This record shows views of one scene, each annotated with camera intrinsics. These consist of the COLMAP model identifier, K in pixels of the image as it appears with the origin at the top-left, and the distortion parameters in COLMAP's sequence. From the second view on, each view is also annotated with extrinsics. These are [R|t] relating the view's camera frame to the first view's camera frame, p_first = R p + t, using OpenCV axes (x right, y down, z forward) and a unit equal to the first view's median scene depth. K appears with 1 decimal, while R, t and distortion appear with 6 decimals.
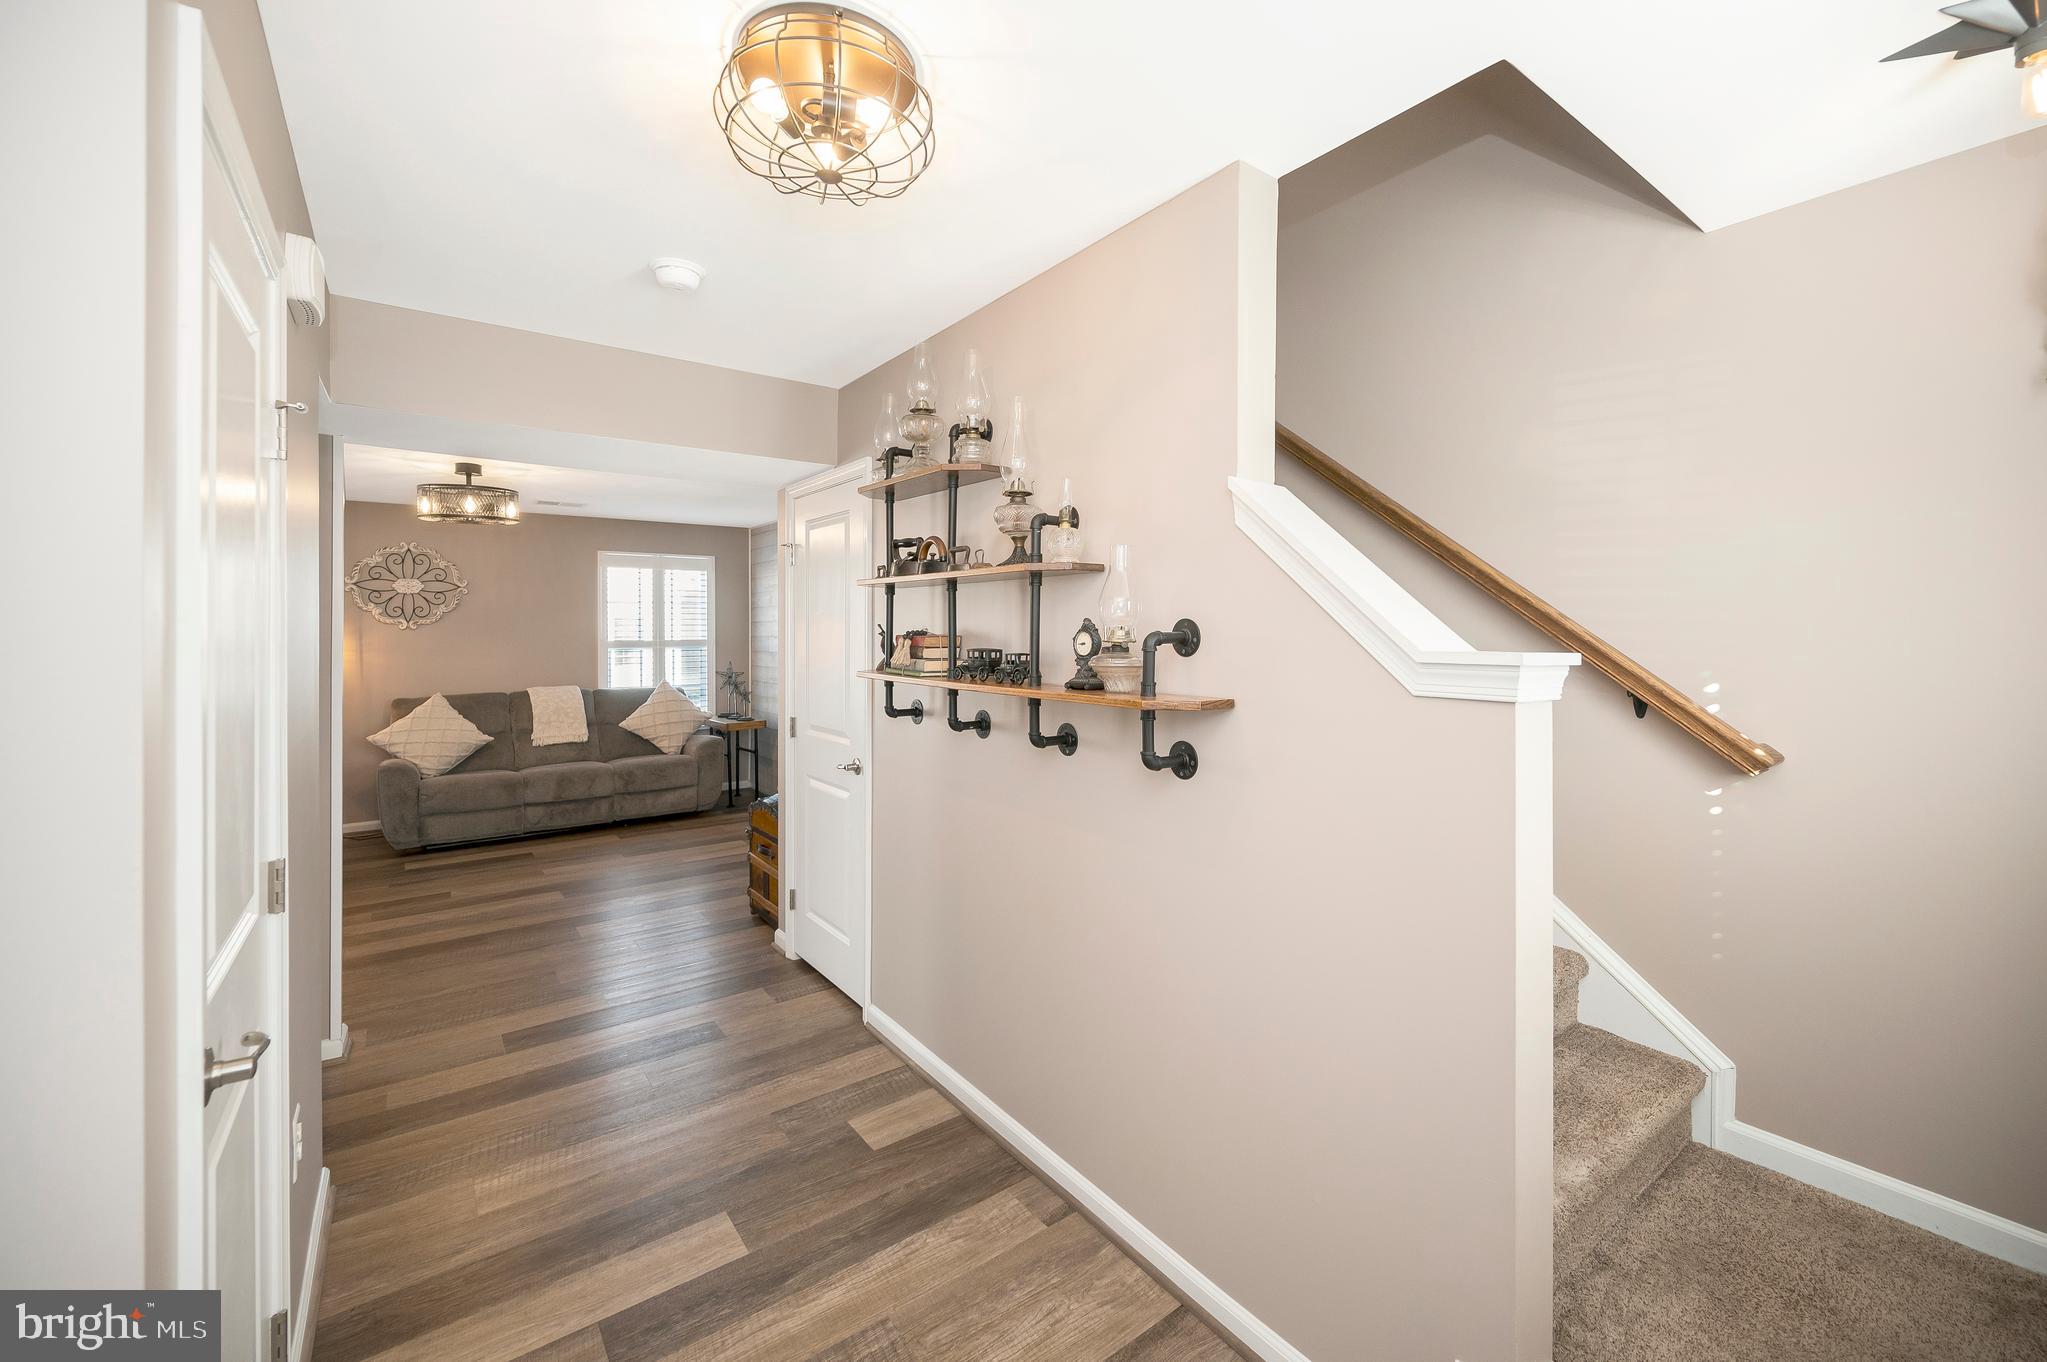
lens RADIAL K [[843.8, 0, 1022.2], [0, 843.8, 633.9], [0, 0, 1]] dist [0.000465, -0.000989]
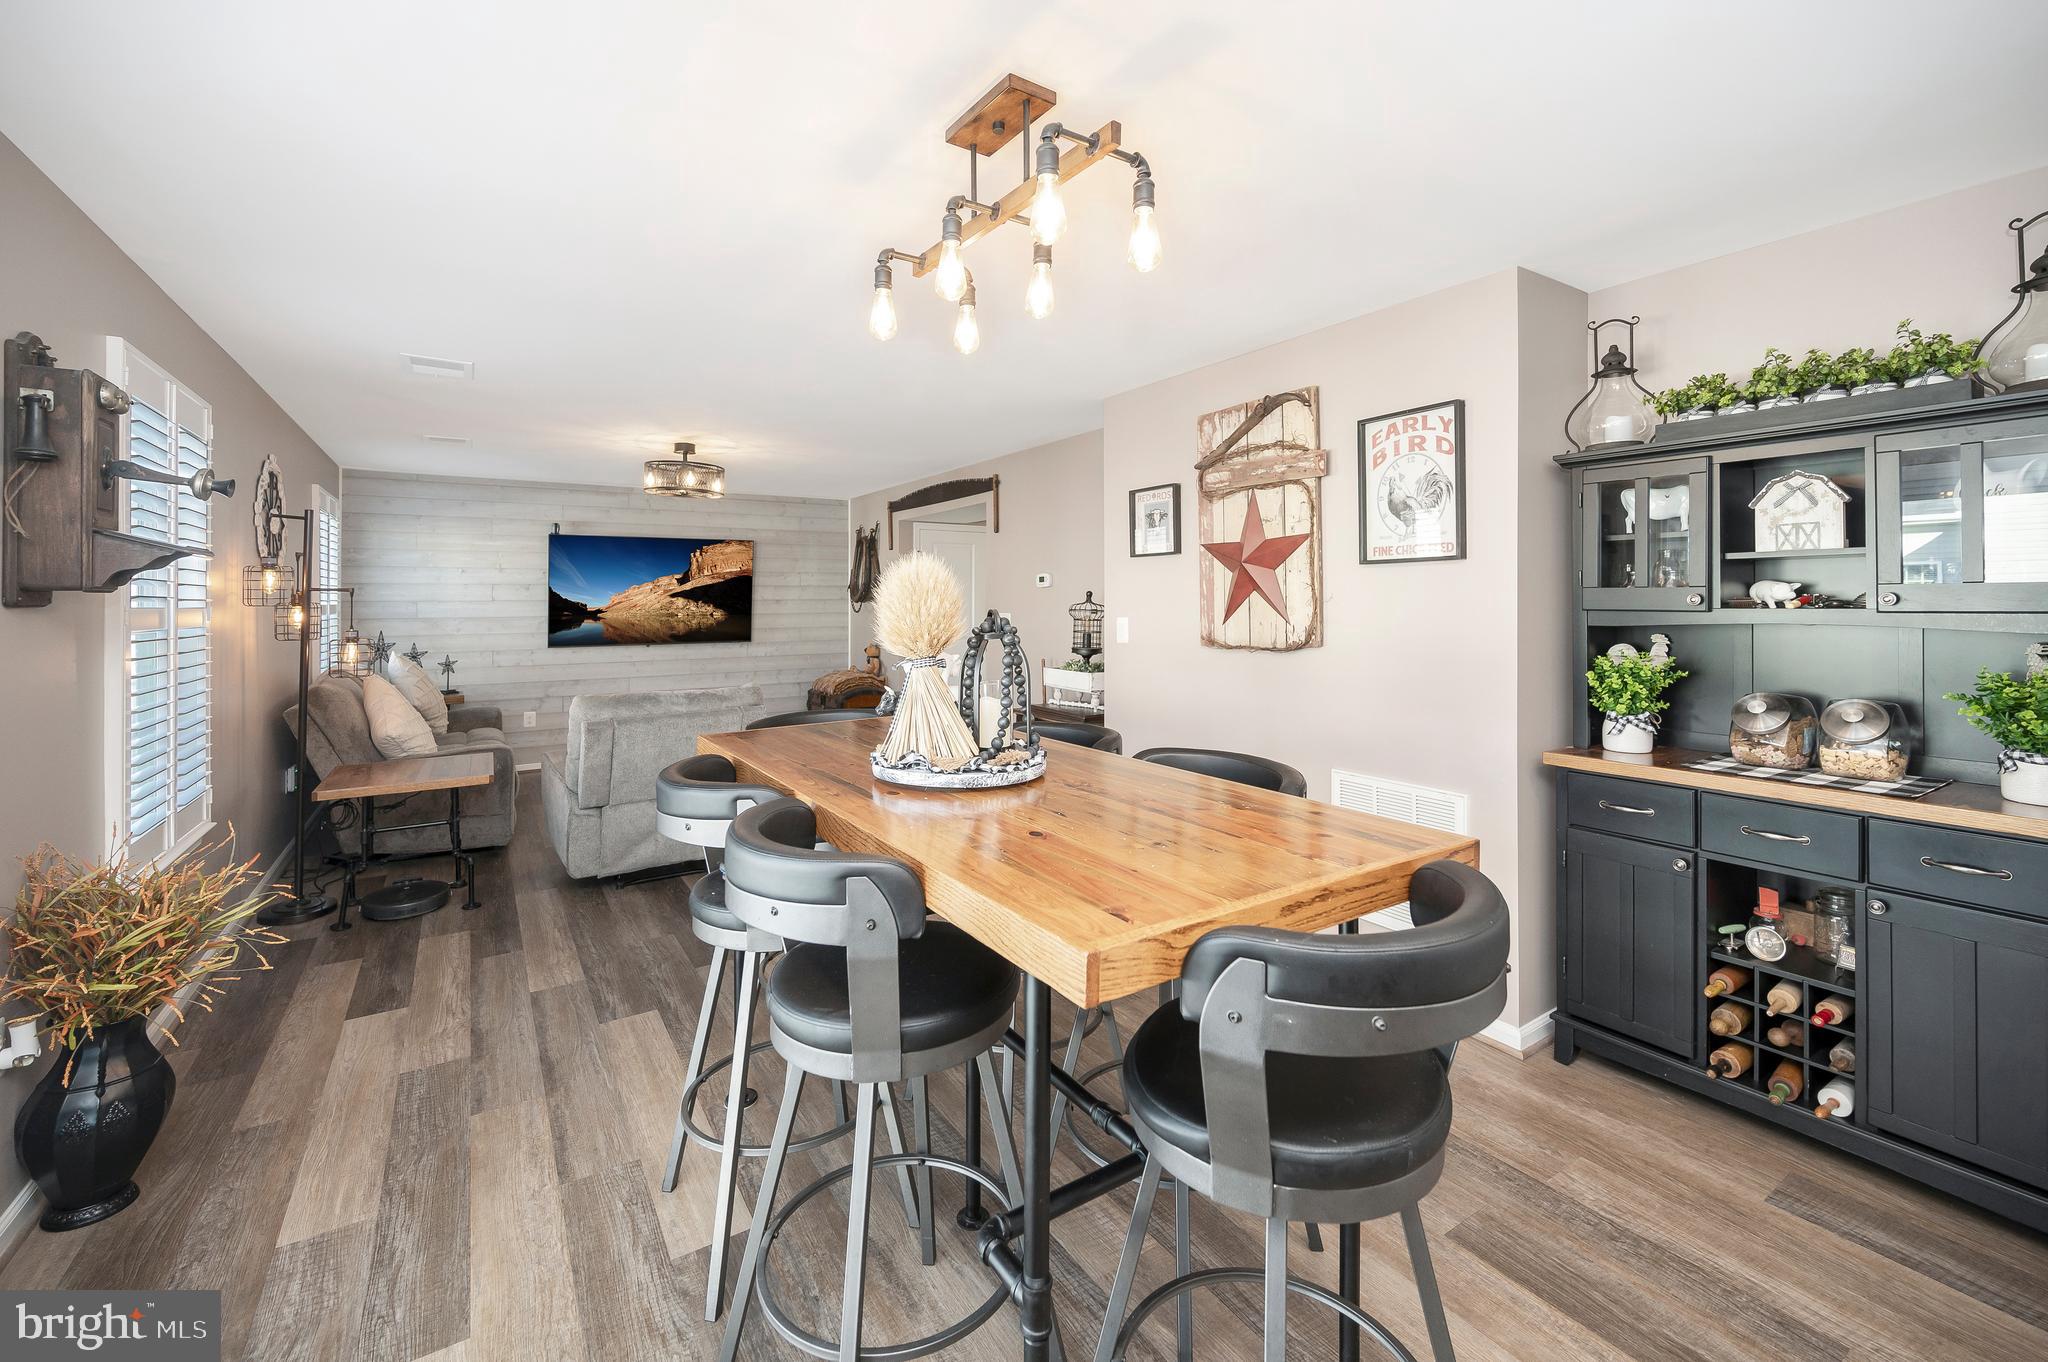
lens RADIAL K [[844.2, 0, 1022.8], [0, 844.2, 602.2], [0, 0, 1]] dist [0.000465, -0.000989]
pose [[0.059874, 0.003220, 0.998201, -1.354605], [0.007594, 0.999964, -0.003682, 0.014860], [-0.998177, 0.007801, 0.059848, 0.369945]]
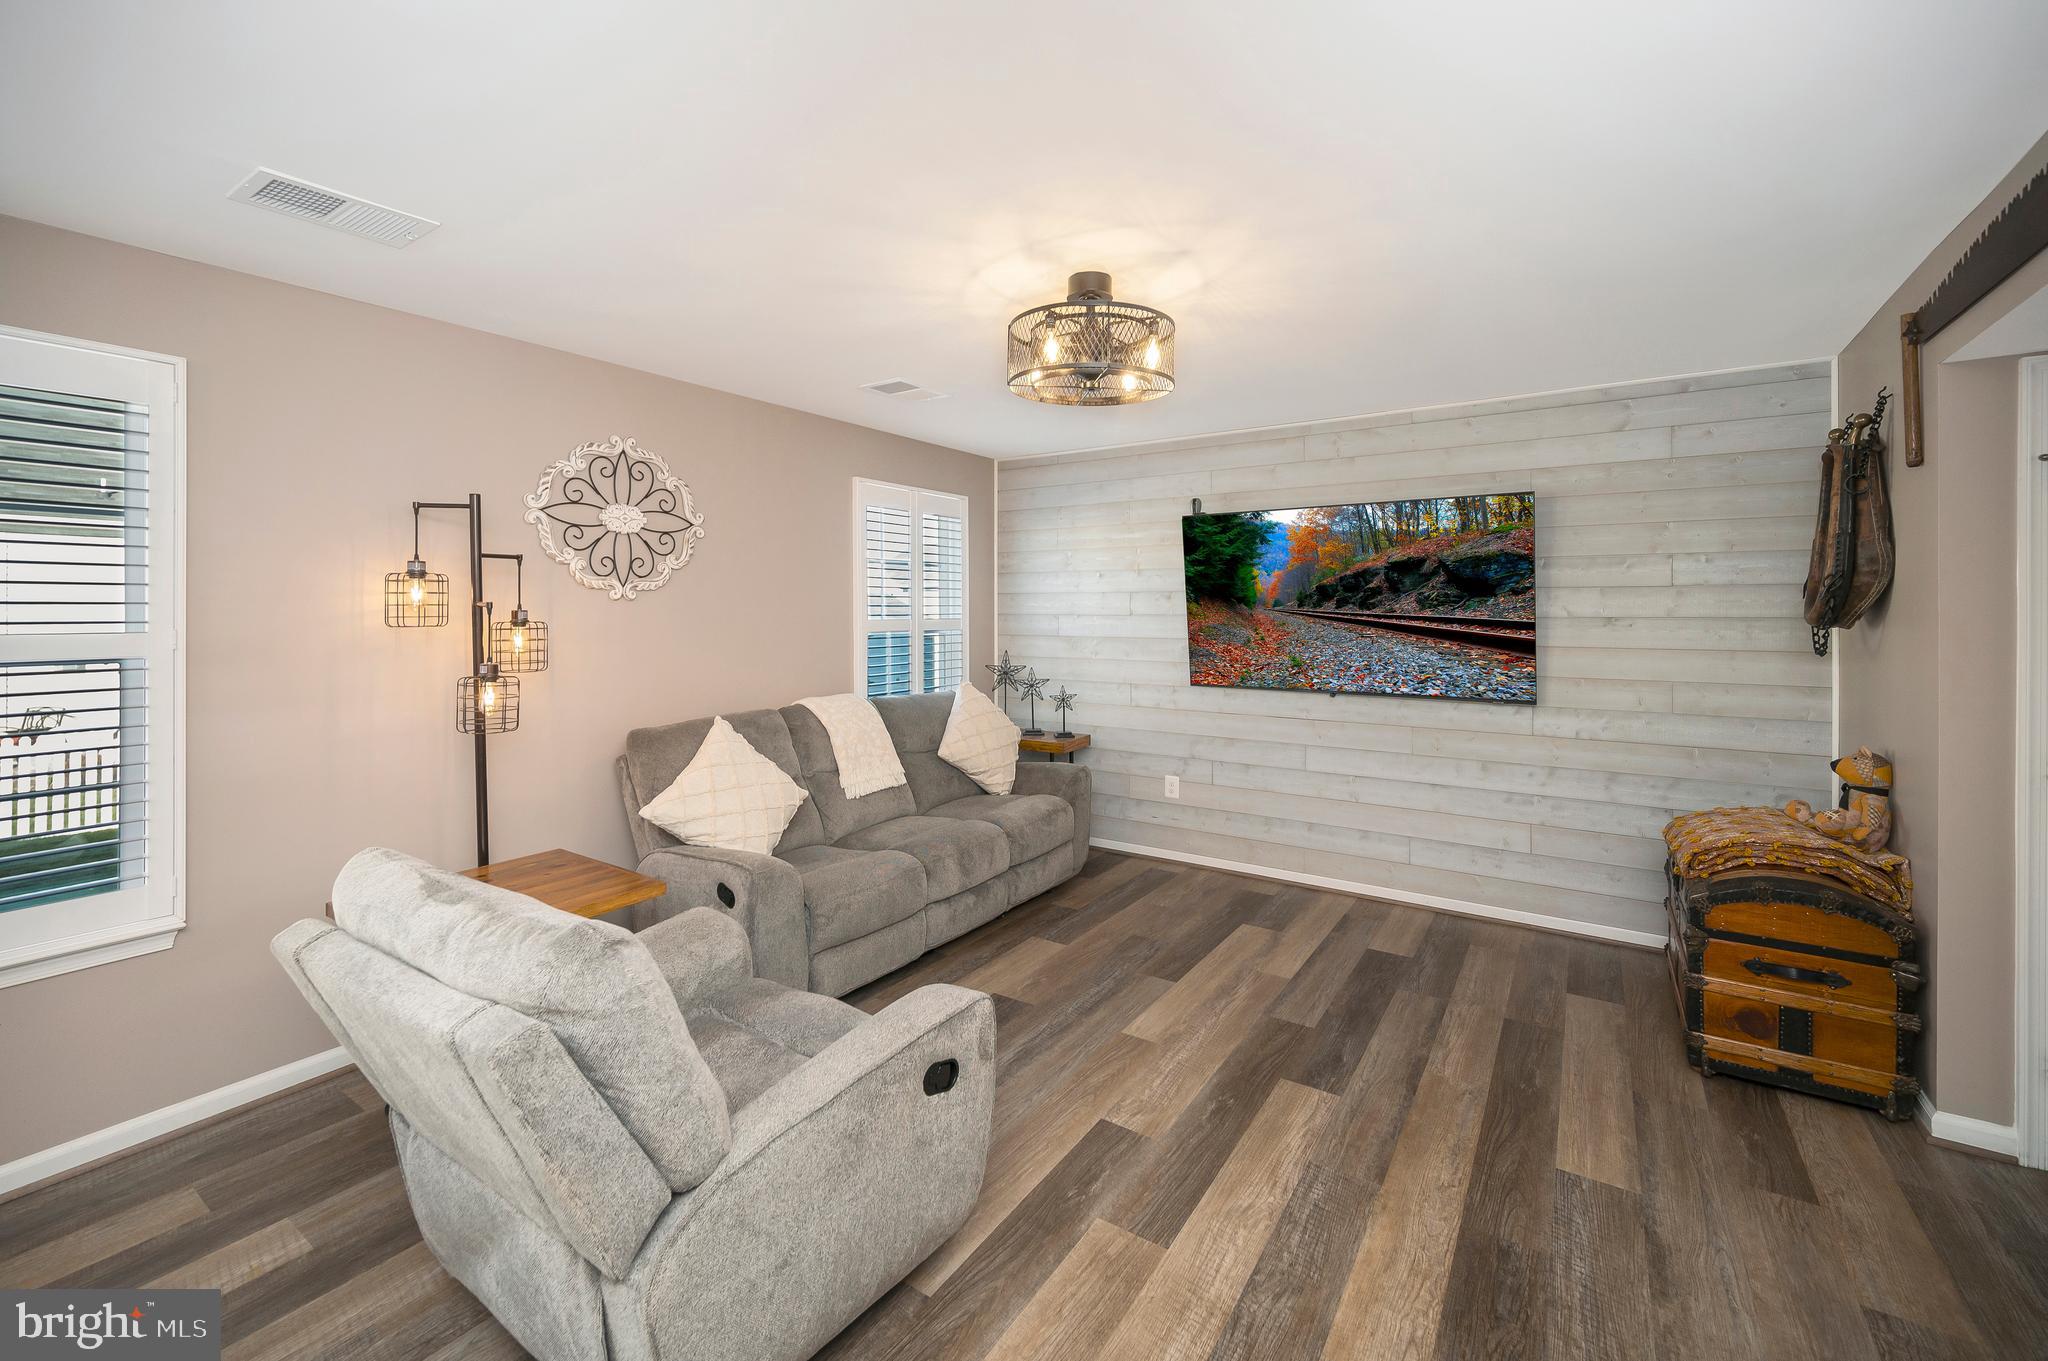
lens RADIAL K [[844.2, 0, 1022.8], [0, 844.2, 613.5], [0, 0, 1]] dist [0.000465, -0.000989]
pose [[0.941287, 0.003887, 0.337585, -0.669496], [-0.004520, 0.999989, 0.001091, 0.002071], [-0.337577, -0.002553, 0.941294, 0.407502]]
